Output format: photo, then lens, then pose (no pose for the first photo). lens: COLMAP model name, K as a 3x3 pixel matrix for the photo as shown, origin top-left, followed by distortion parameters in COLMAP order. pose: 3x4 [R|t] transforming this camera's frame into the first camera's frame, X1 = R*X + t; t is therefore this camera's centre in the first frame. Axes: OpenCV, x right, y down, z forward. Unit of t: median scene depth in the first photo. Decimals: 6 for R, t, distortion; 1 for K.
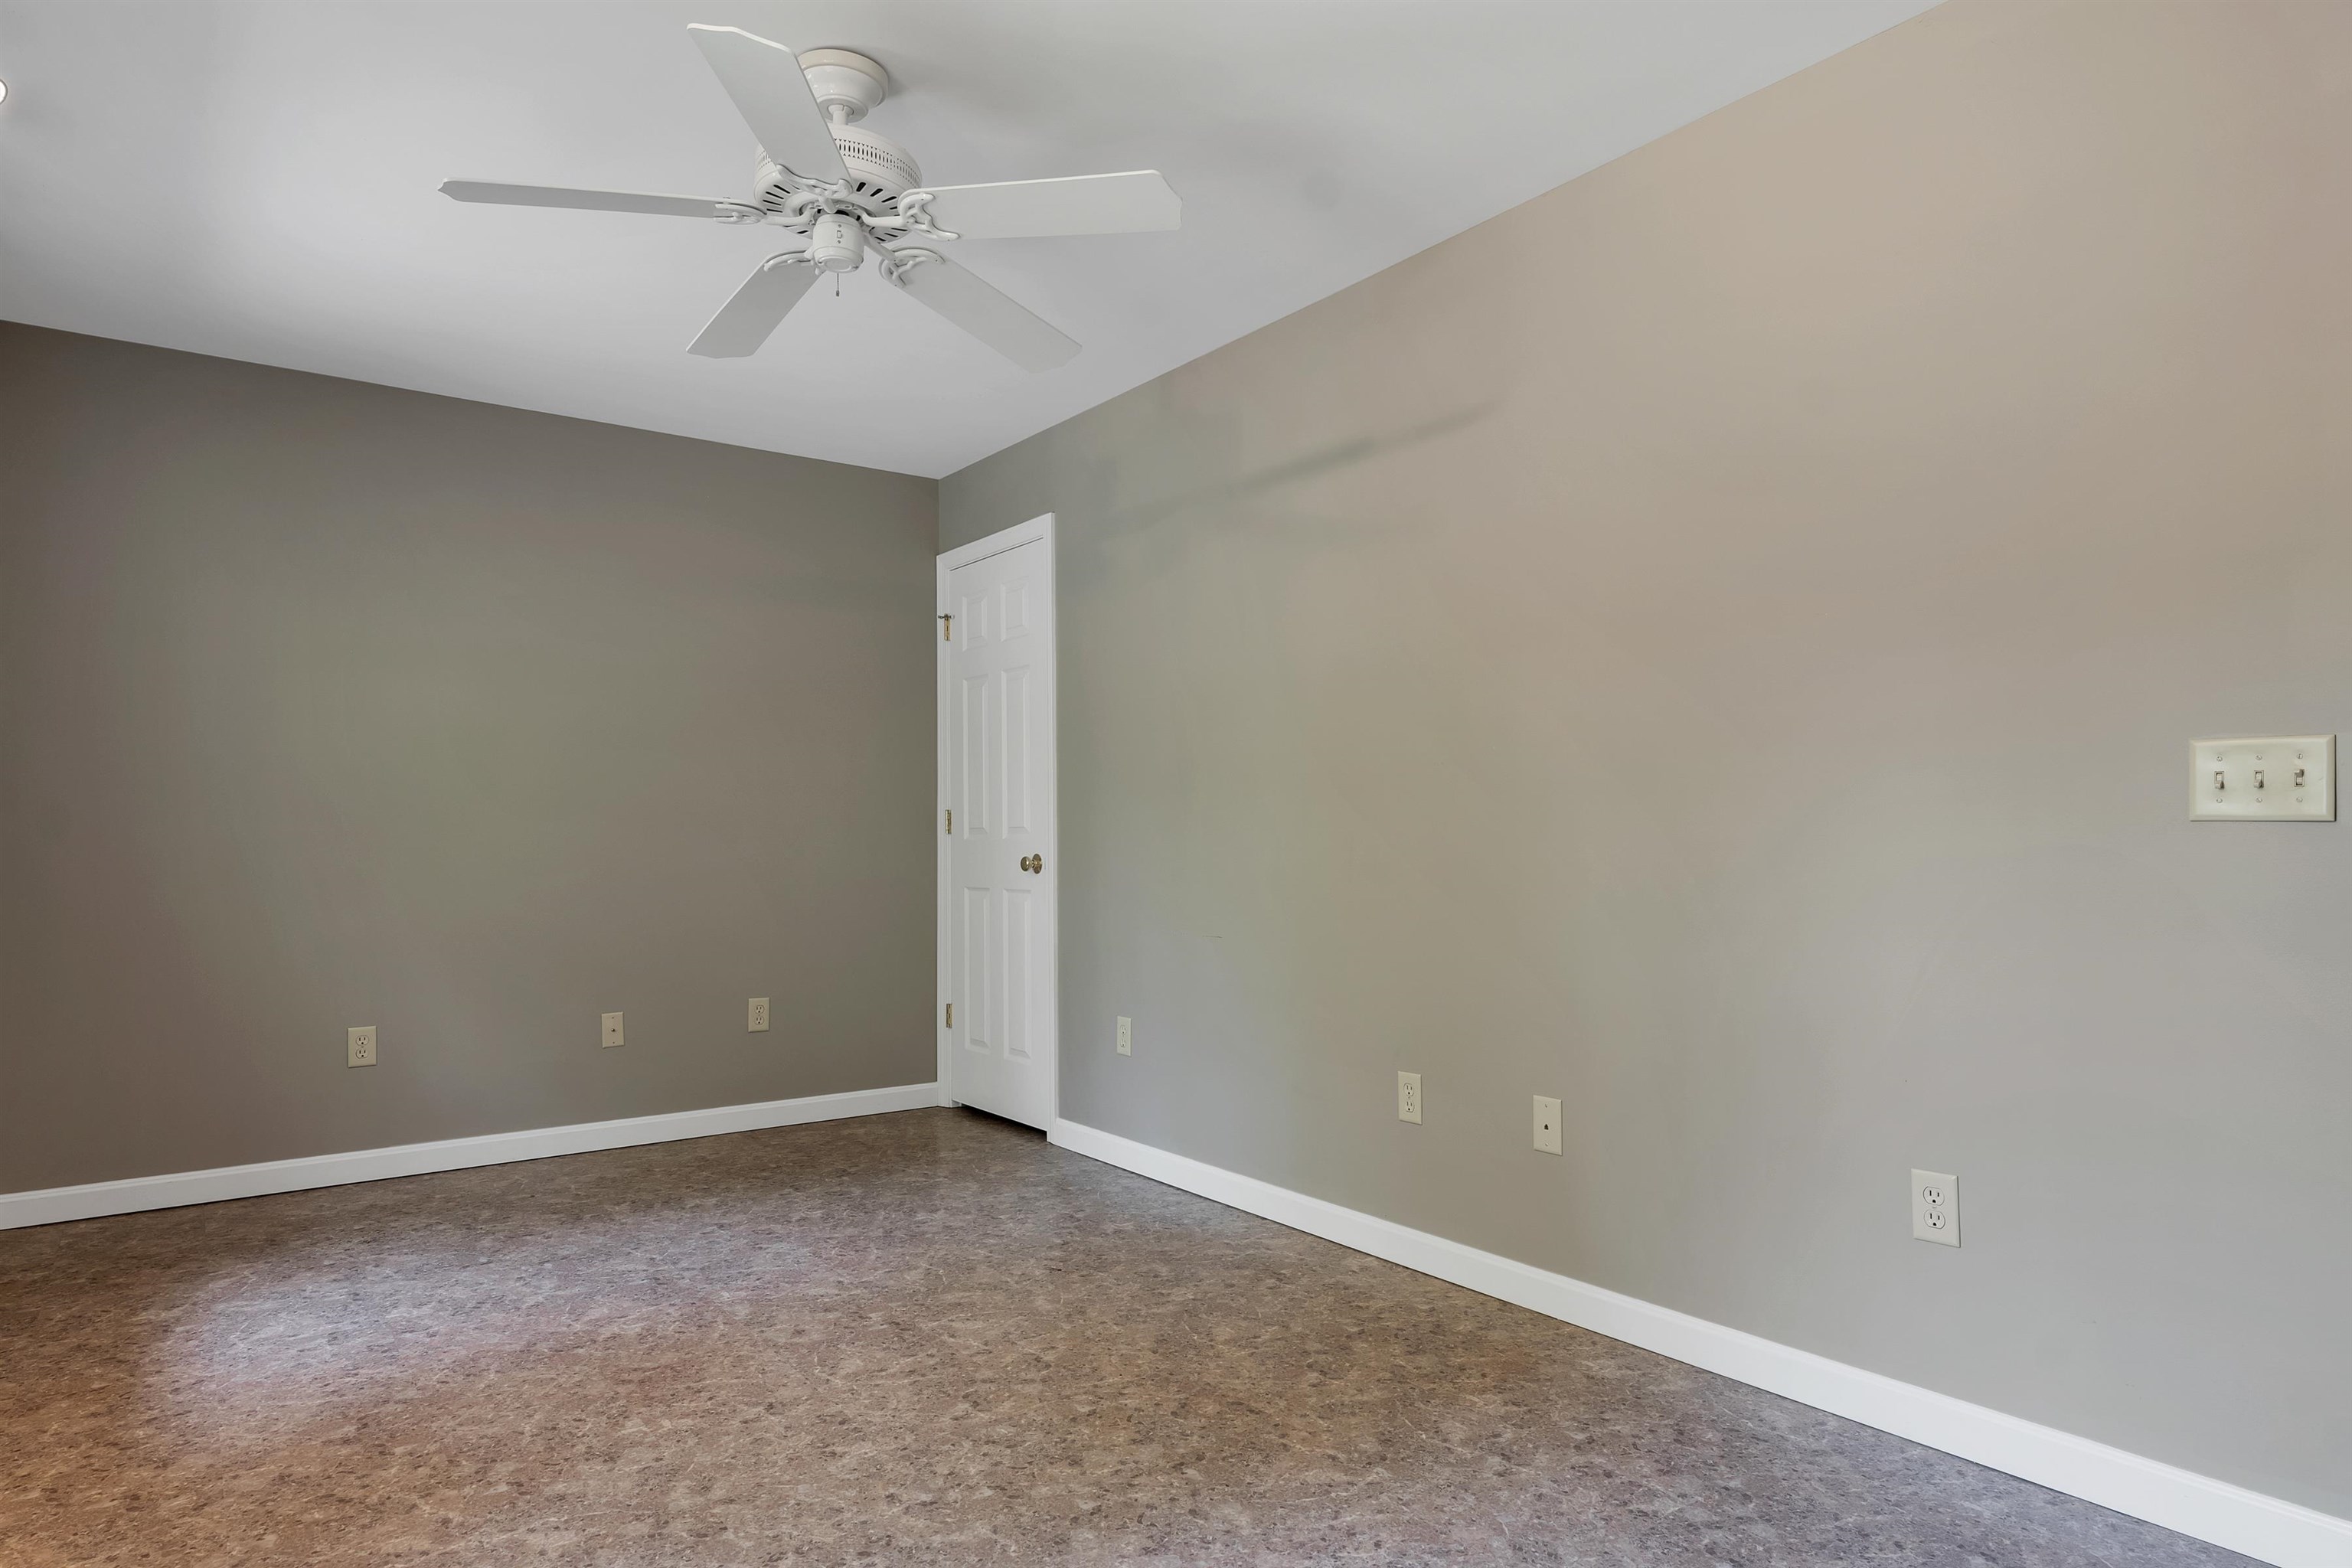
lens RADIAL K [[1334.4, 0, 1182.8], [0, 1334.4, 787.1], [0, 0, 1]] dist [-0.003365, -0.000102]
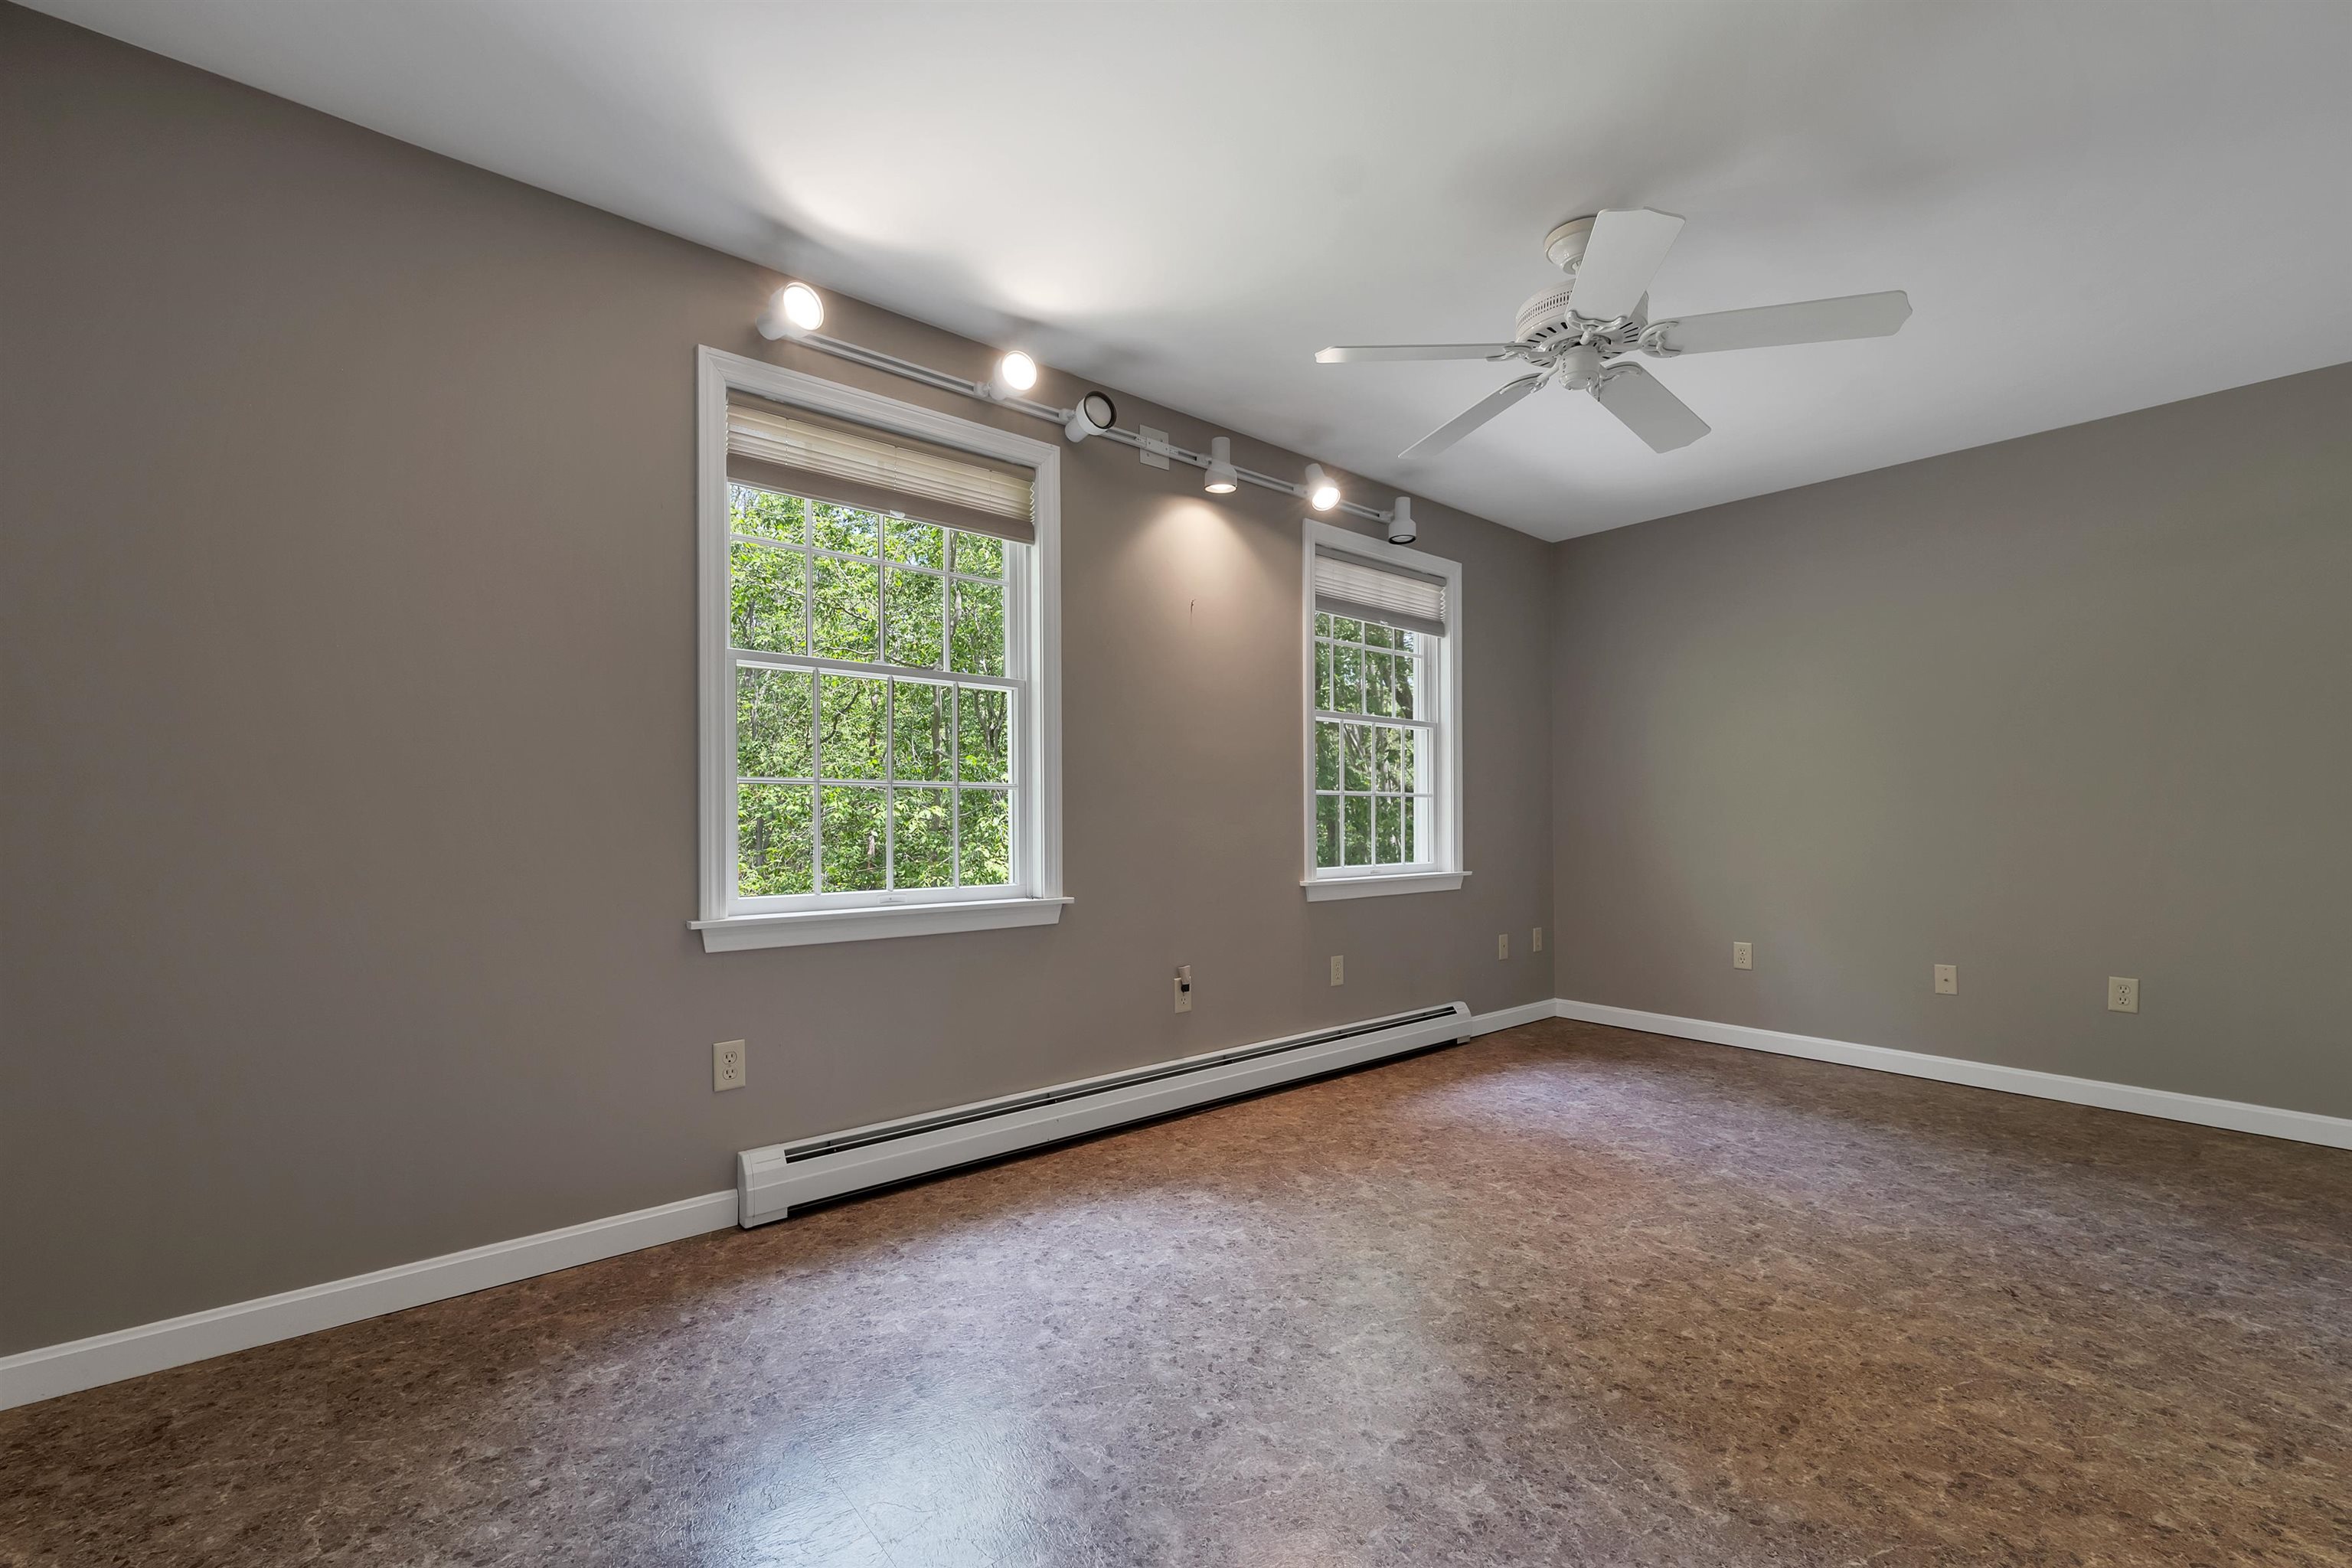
lens RADIAL K [[971.2, 0, 1184.9], [0, 971.2, 791.6], [0, 0, 1]] dist [-0.000725, -0.000157]
pose [[0.072205, -0.019698, -0.997195, 0.600555], [0.037736, 0.999143, -0.017004, 0.013116], [0.996676, -0.036402, 0.072887, 0.461183]]
